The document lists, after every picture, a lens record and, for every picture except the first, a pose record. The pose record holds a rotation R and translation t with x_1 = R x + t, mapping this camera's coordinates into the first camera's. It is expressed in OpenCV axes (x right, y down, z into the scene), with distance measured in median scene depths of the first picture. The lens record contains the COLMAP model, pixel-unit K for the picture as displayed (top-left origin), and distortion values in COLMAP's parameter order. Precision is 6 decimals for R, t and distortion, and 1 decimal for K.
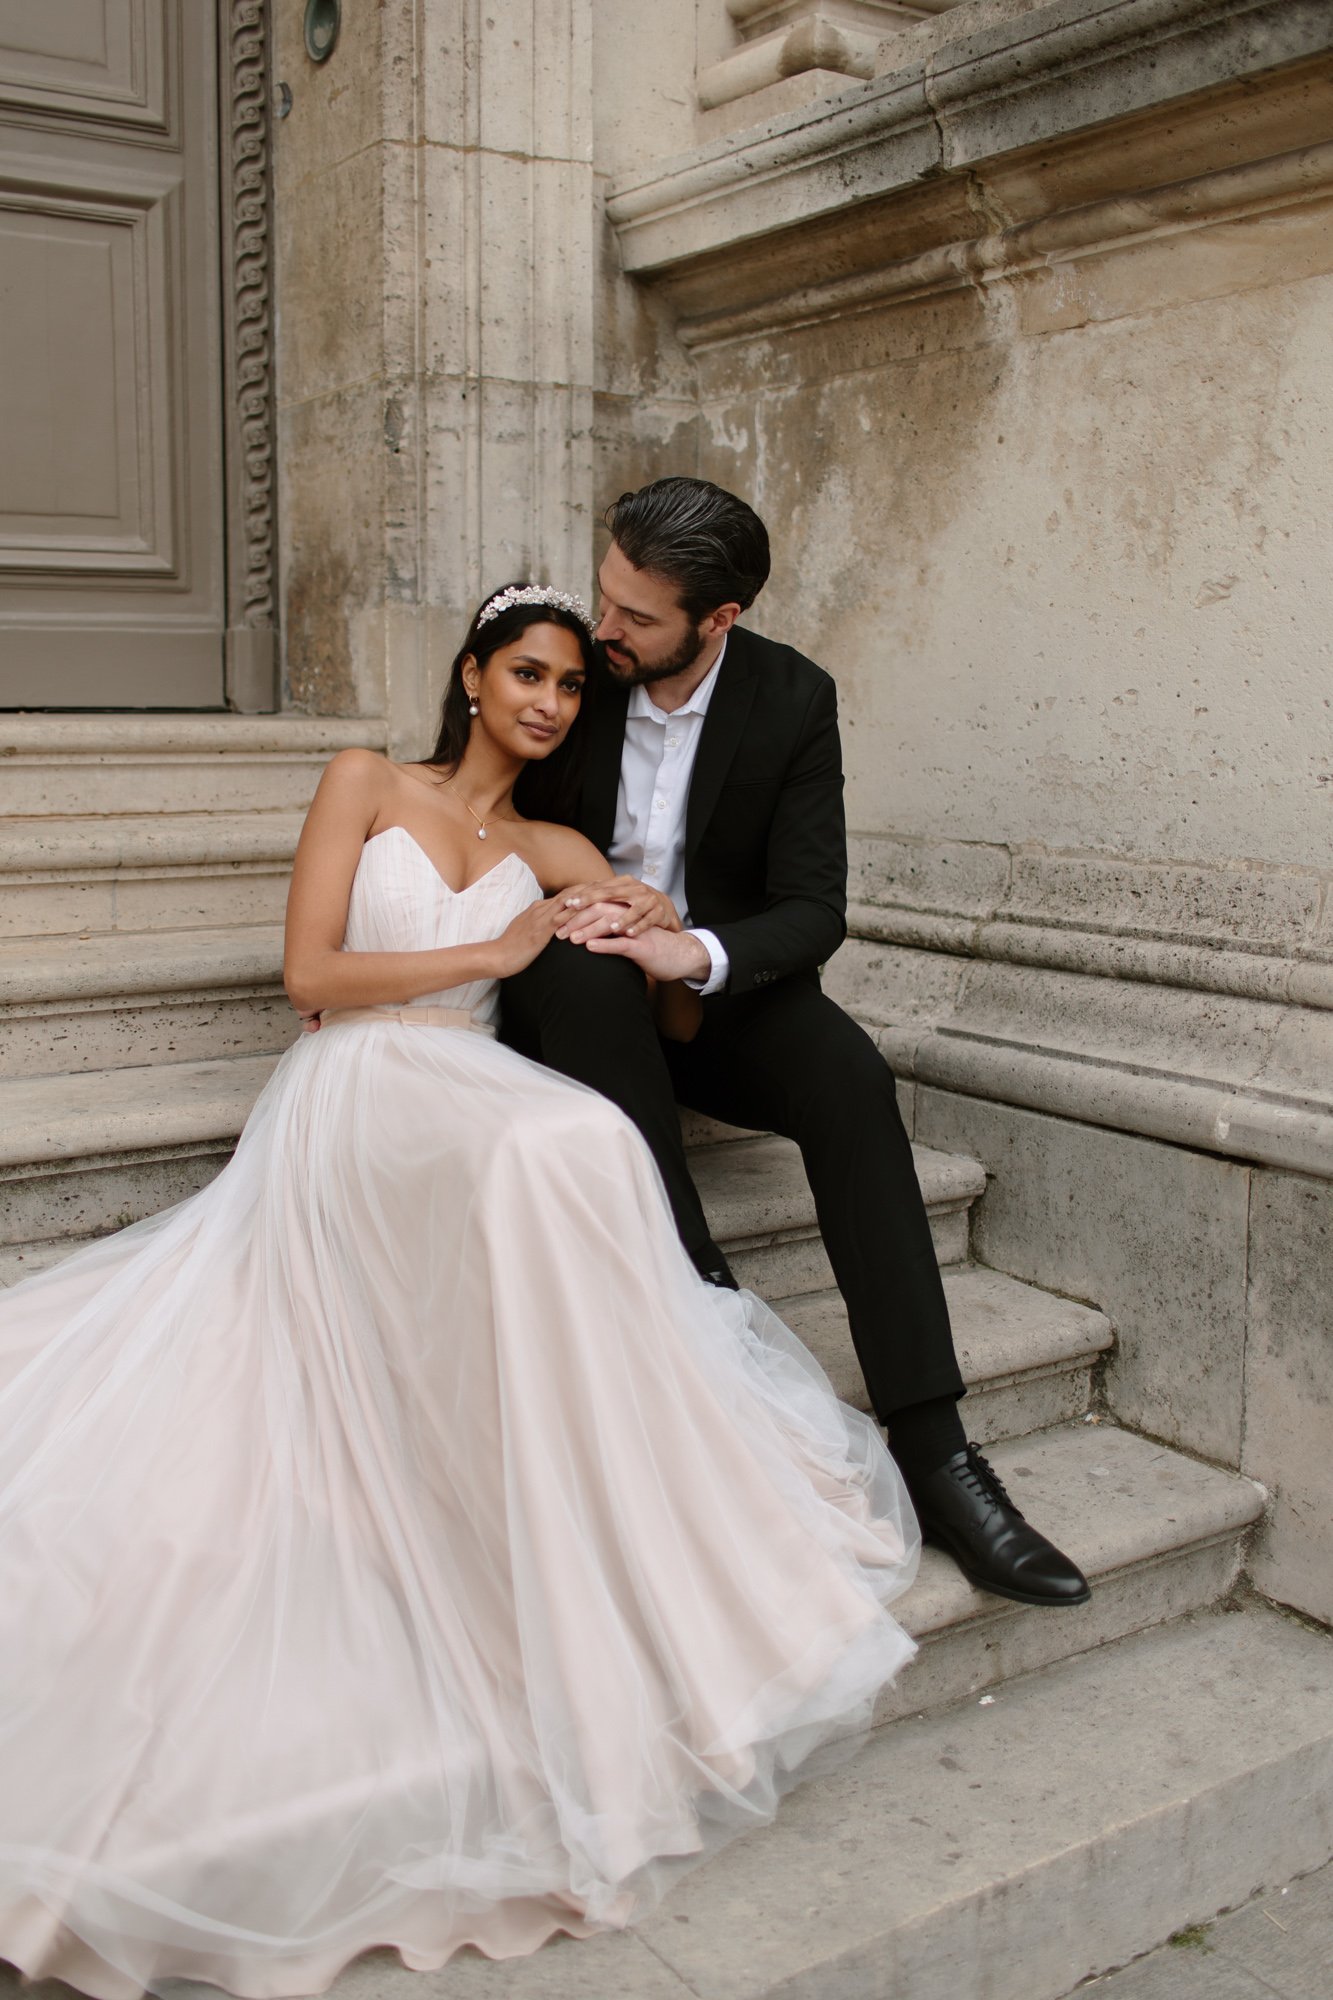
lens RADIAL K [[2040.6, 0, 673.5], [0, 2040.6, 917.5], [0, 0, 1]] dist [0.011796, -0.011346]
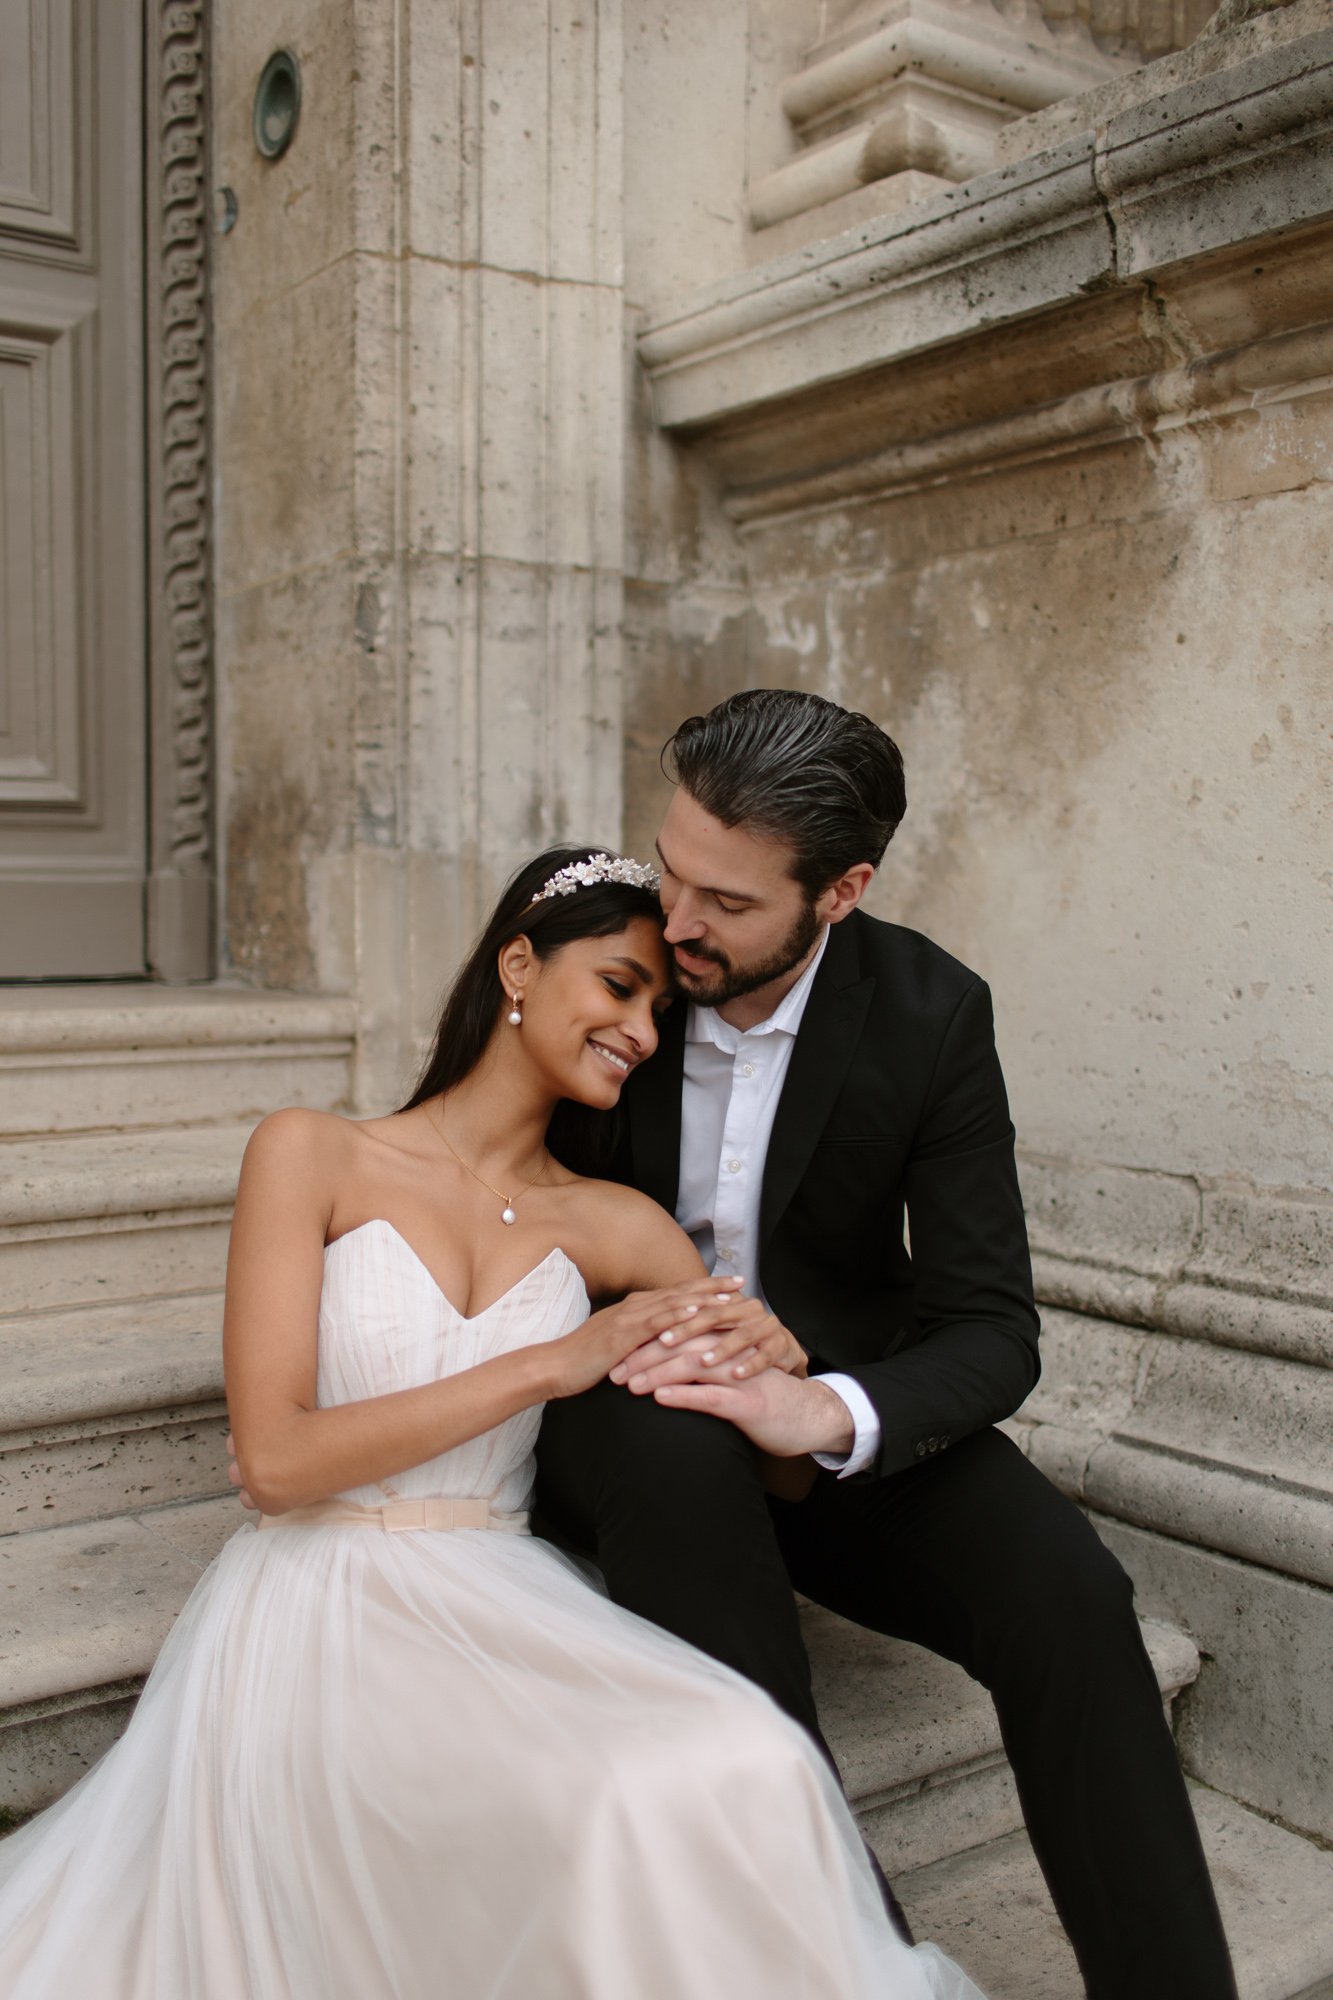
lens RADIAL K [[1937.8, 0, 662.8], [0, 1937.8, 1002.5], [0, 0, 1]] dist [0.011235, -0.005912]
pose [[0.999517, -0.001120, 0.031055, -0.049512], [0.002571, 0.998905, -0.046720, -0.062956], [-0.030969, 0.046777, 0.998425, 0.279586]]
